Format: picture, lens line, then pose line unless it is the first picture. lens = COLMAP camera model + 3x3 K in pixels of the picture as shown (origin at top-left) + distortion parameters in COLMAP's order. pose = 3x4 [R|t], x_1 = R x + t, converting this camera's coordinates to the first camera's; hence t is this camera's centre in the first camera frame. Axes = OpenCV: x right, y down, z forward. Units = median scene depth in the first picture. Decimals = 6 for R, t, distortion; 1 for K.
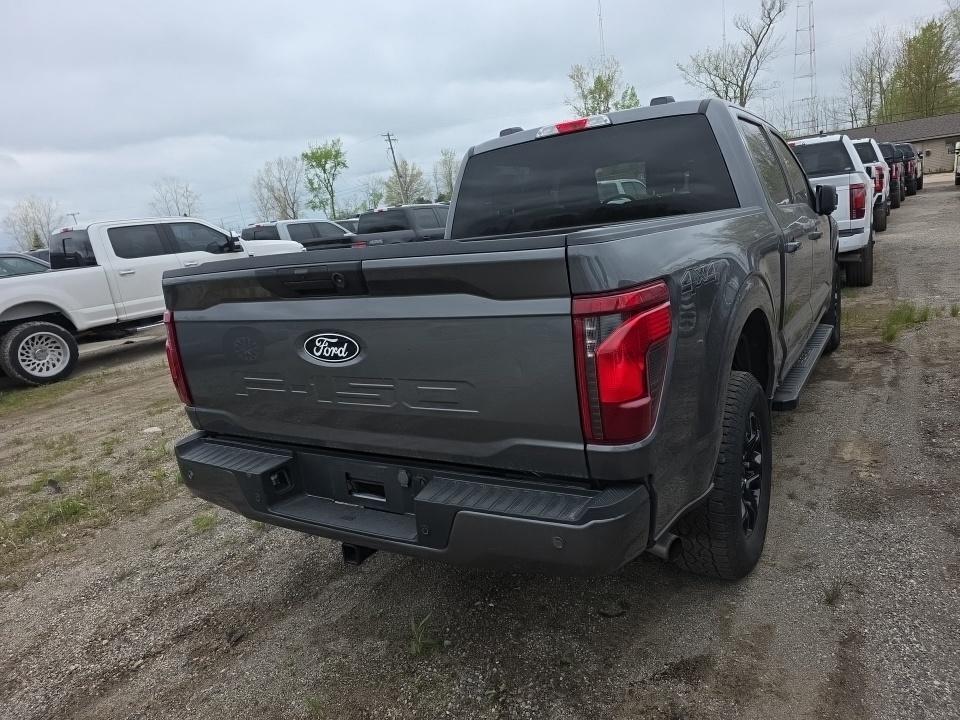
lens RADIAL K [[633.0, 0, 484.4], [0, 633.0, 357.8], [0, 0, 1]] dist [0.053550, -0.045503]
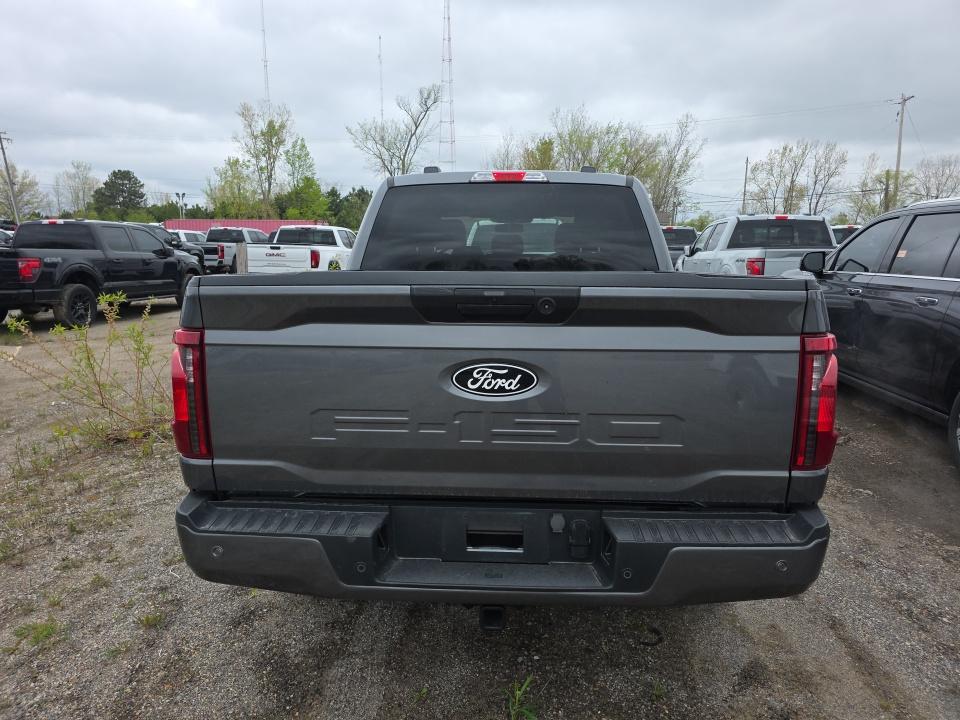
lens RADIAL K [[633.0, 0, 486.6], [0, 633.0, 353.2], [0, 0, 1]] dist [0.053550, -0.045503]
pose [[0.868849, 0.040151, 0.493447, -0.652374], [0.000566, 0.996625, -0.082091, 0.018562], [-0.495078, 0.071604, 0.865893, 0.221230]]
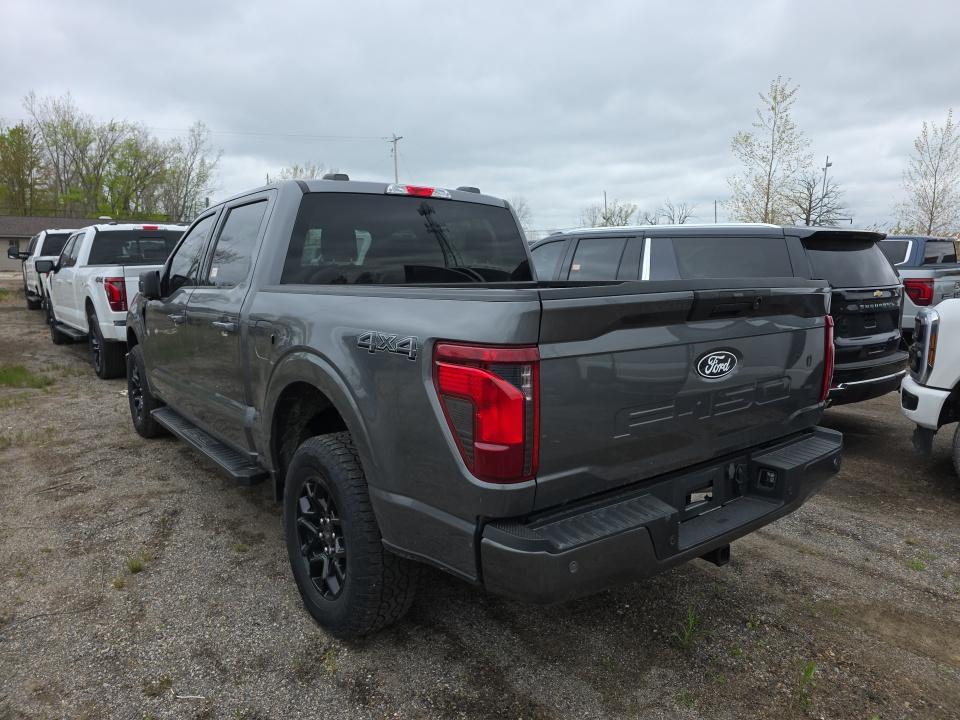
lens RADIAL K [[633.0, 0, 492.0], [0, 633.0, 354.2], [0, 0, 1]] dist [0.053550, -0.045503]
pose [[0.348750, -0.013010, 0.937126, -1.352639], [0.156274, 0.986713, -0.044458, -0.043694], [-0.924095, 0.161953, 0.346149, 0.921347]]
